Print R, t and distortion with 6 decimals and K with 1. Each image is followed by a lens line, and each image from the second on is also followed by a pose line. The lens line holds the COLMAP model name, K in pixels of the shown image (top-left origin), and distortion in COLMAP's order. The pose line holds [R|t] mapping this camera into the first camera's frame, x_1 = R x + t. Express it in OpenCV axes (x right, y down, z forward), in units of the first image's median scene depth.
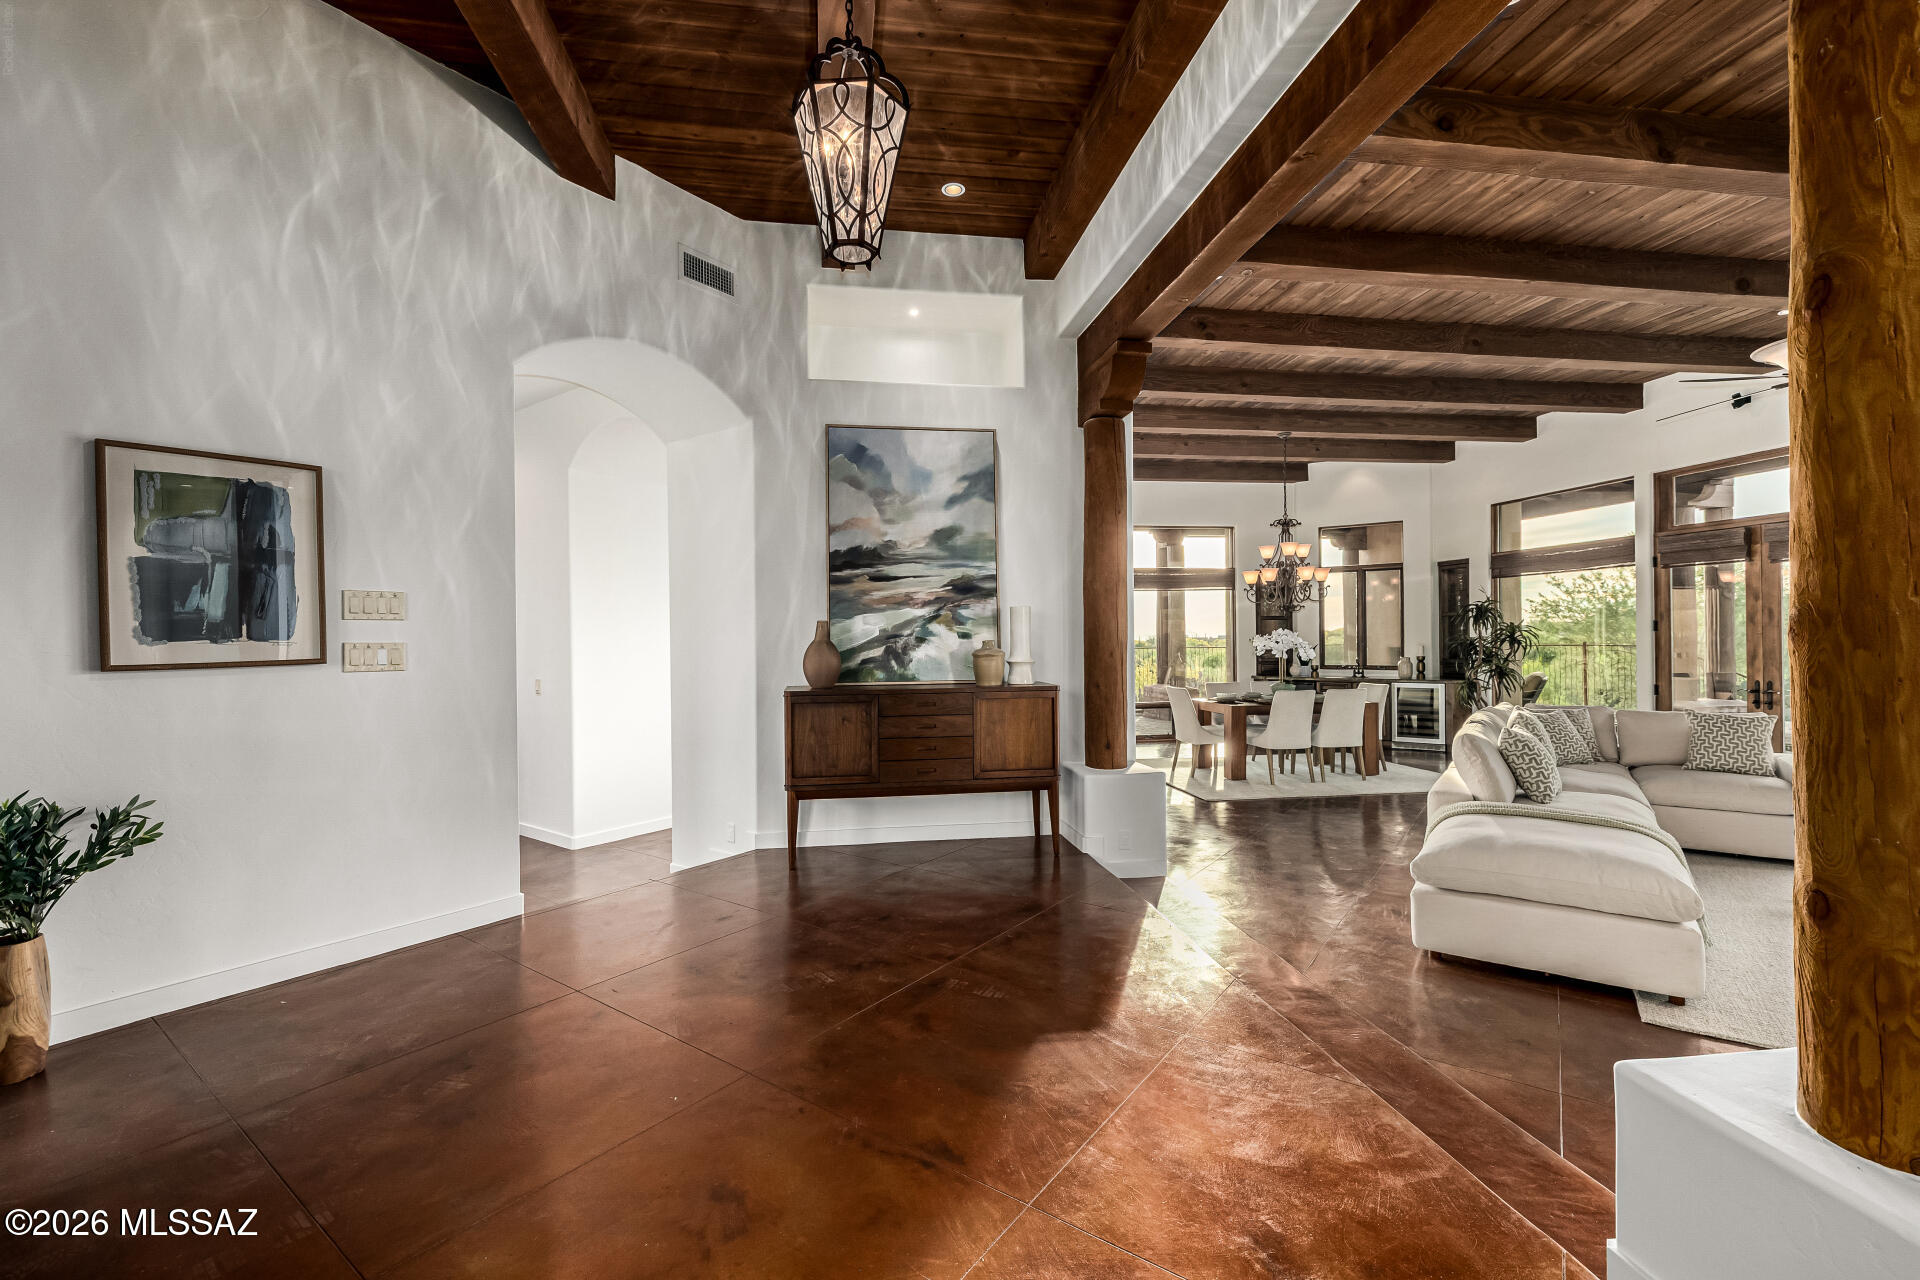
lens RADIAL K [[798.0, 0, 952.5], [0, 798.0, 634.8], [0, 0, 1]] dist [0.014182, -0.000160]
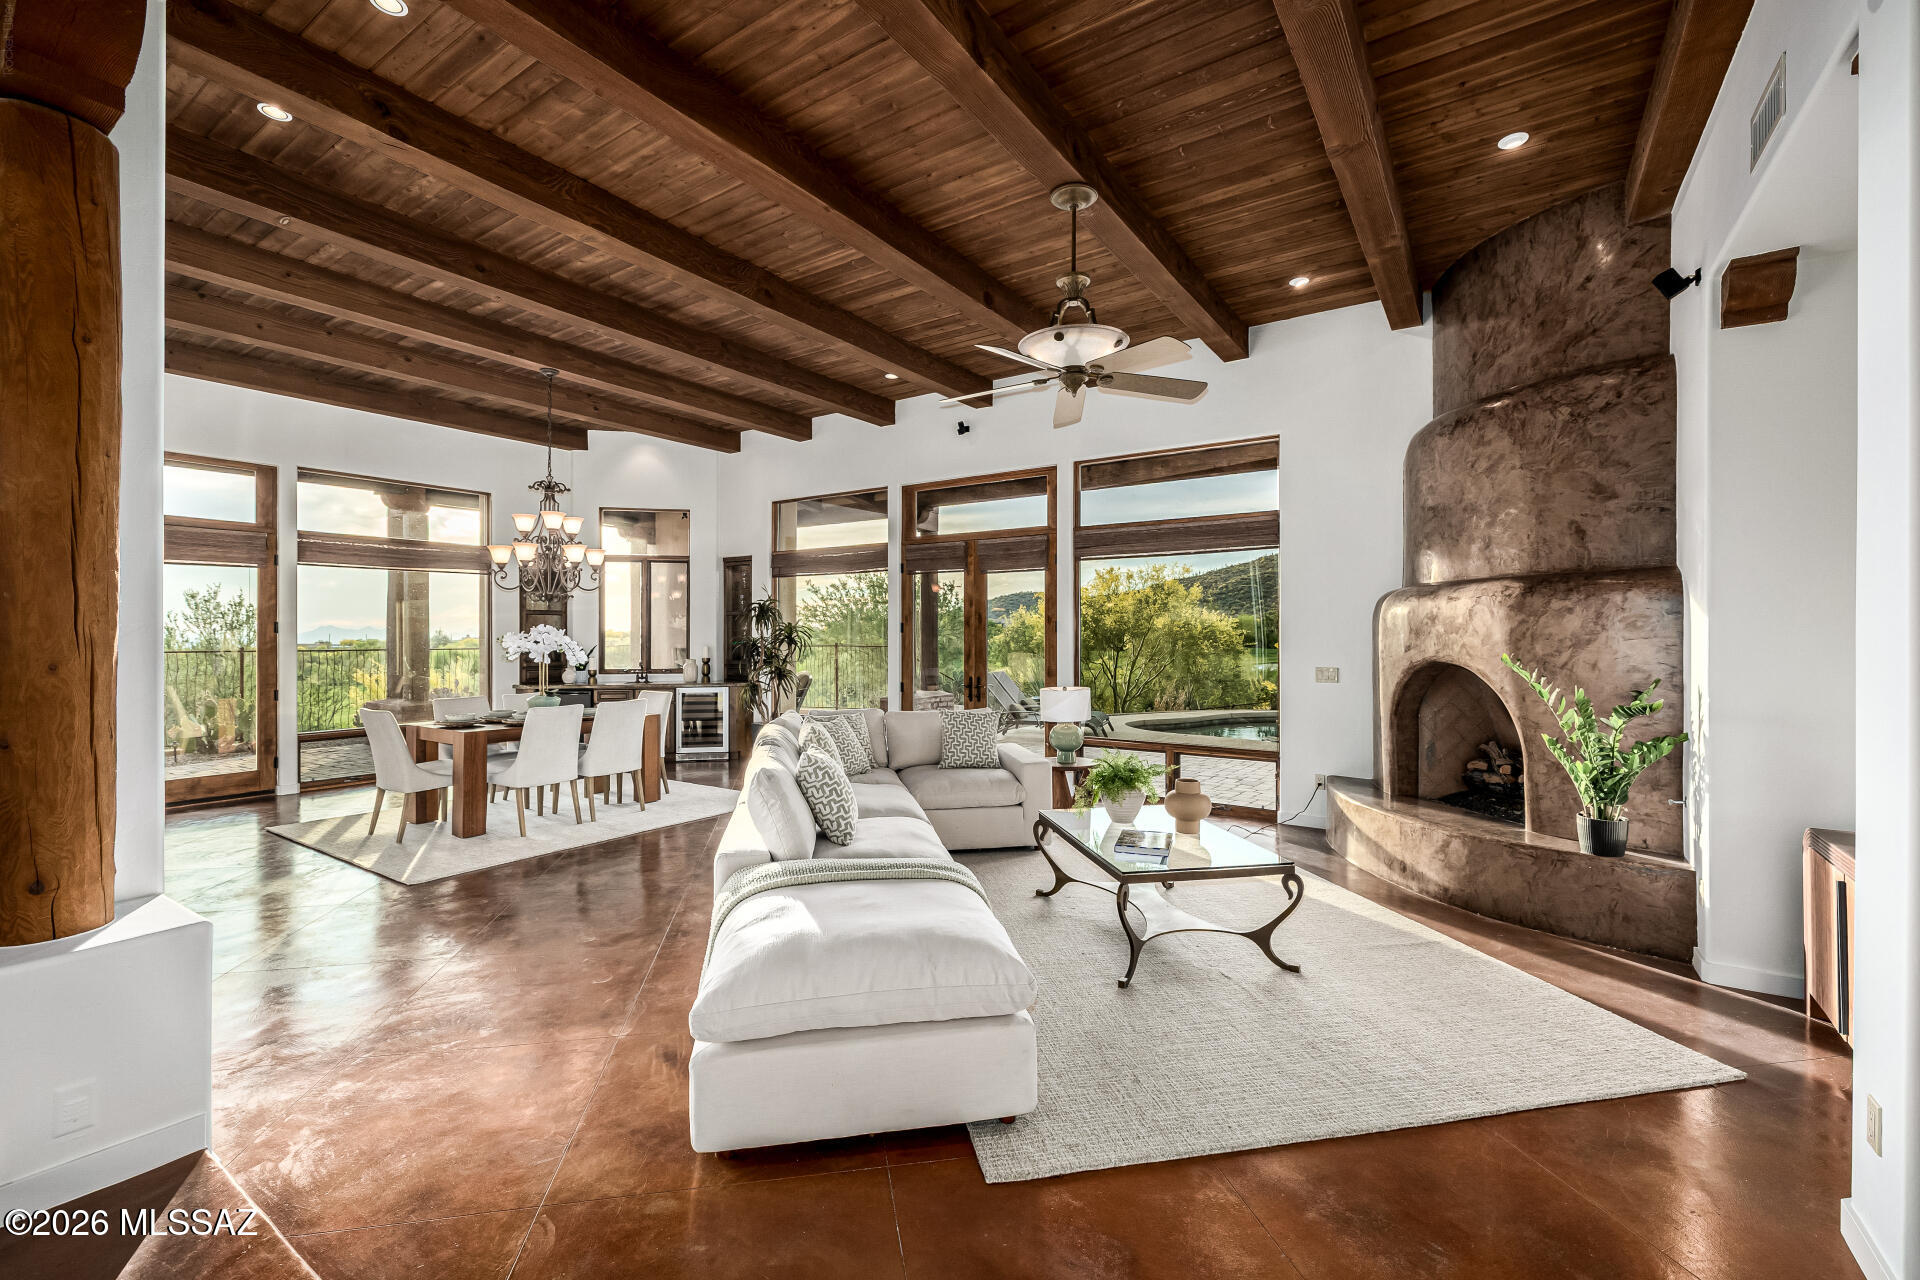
lens RADIAL K [[815.6, 0, 965.4], [0, 815.6, 632.4], [0, 0, 1]] dist [-0.000397, -0.000031]
pose [[0.669550, 0.011422, 0.742679, 0.098781], [-0.008679, 0.999934, -0.007554, 0.002173], [-0.742717, -0.001388, 0.669604, 0.171404]]
